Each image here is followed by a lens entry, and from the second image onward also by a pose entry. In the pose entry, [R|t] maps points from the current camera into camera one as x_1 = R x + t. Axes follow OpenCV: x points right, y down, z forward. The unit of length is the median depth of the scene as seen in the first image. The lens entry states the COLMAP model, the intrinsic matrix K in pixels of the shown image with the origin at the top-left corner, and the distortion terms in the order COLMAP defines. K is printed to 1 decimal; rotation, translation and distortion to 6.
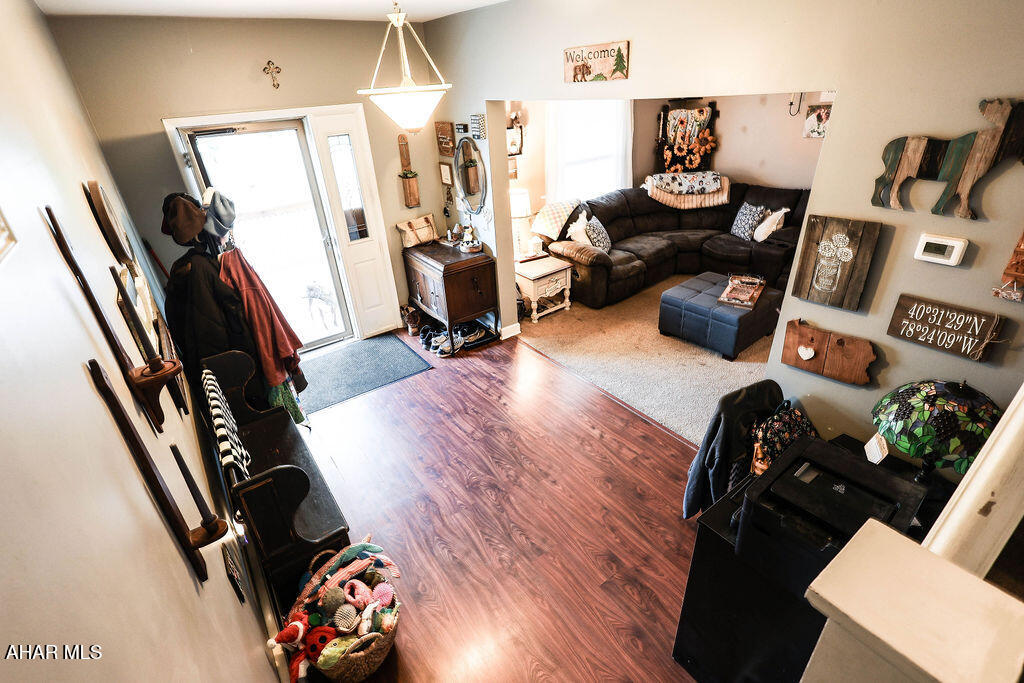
lens RADIAL K [[461.0, 0, 505.2], [0, 461.0, 335.4], [0, 0, 1]] dist [-0.000297, 0.000079]
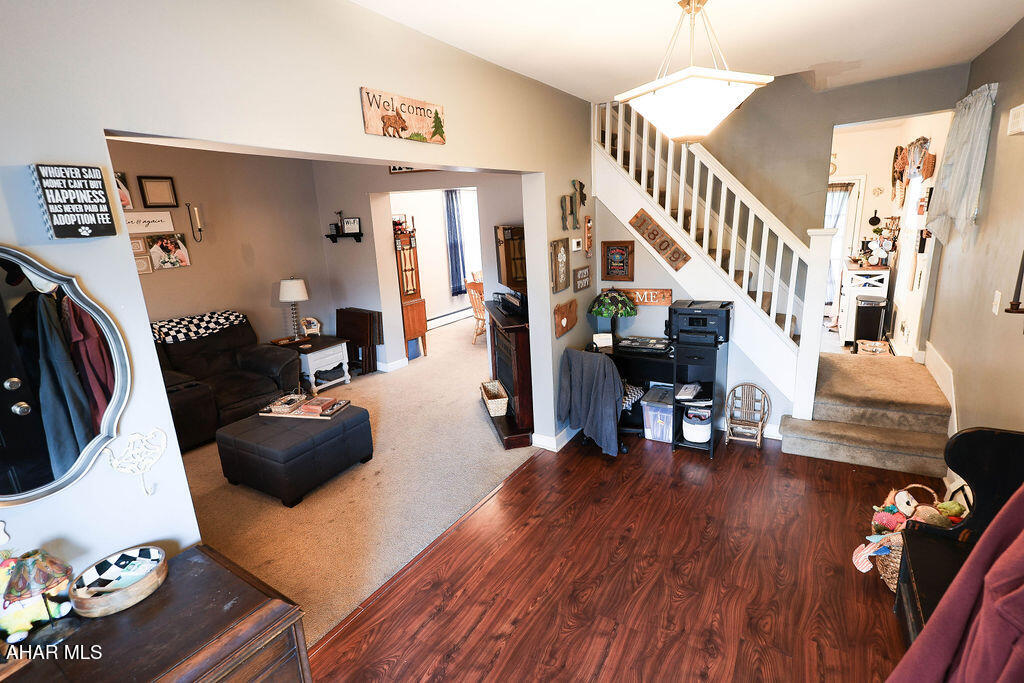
lens RADIAL K [[477.5, 0, 511.2], [0, 477.5, 338.3], [0, 0, 1]] dist [0.001540, 0.000107]
pose [[-0.366460, -0.152706, 0.917817, -0.357905], [0.506203, 0.794953, 0.334377, -0.245557], [-0.780683, 0.587138, -0.214019, 0.653187]]
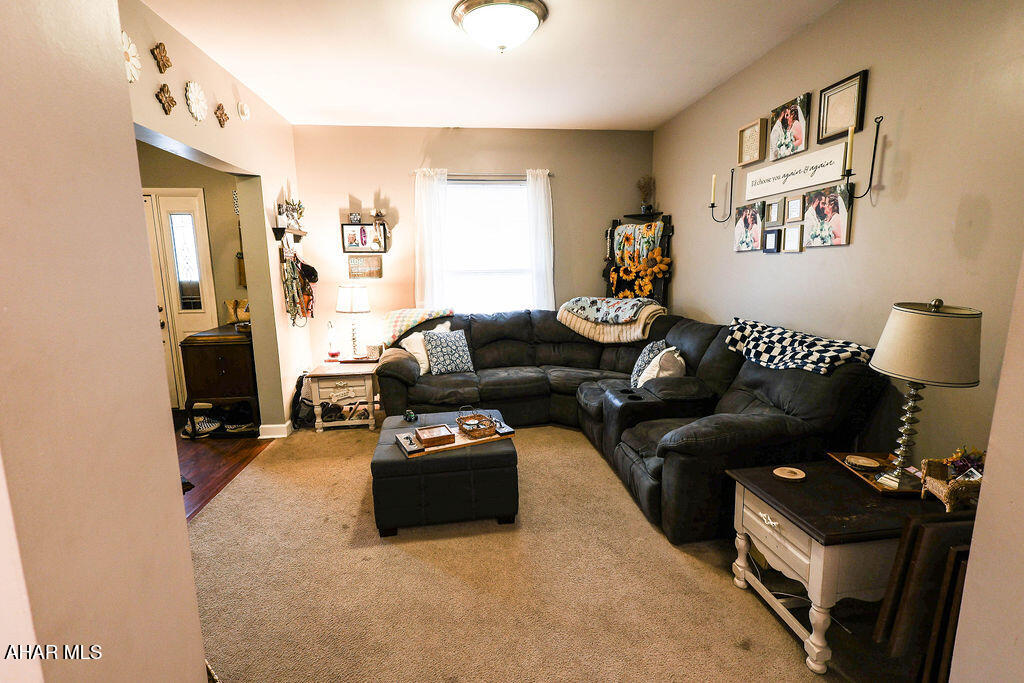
lens RADIAL K [[478.8, 0, 510.3], [0, 478.8, 348.0], [0, 0, 1]] dist [-0.001080, -0.000448]
pose [[0.881471, 0.135668, -0.452330, 0.699088], [-0.262643, 0.936878, -0.230823, -0.058780], [0.392463, 0.322265, 0.861463, 0.331103]]
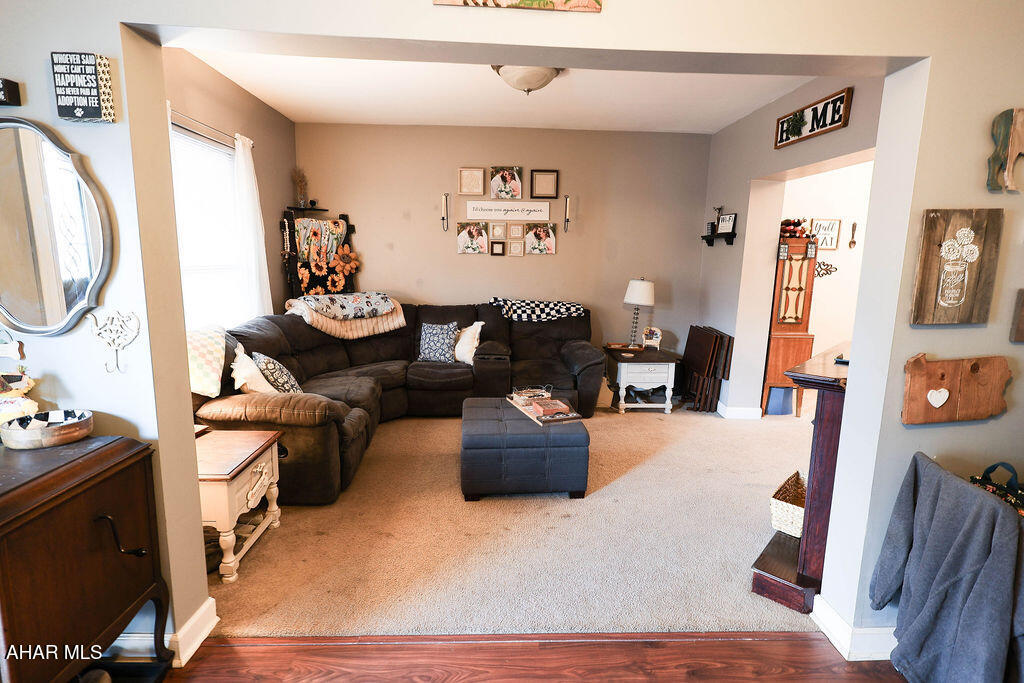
lens RADIAL K [[499.6, 0, 514.4], [0, 499.6, 339.4], [0, 0, 1]] dist [0.001026, 0.000277]
pose [[0.546063, -0.061541, 0.835481, -0.157175], [0.348989, 0.923353, -0.160083, -0.065307], [-0.761592, 0.378989, 0.525686, 0.448172]]
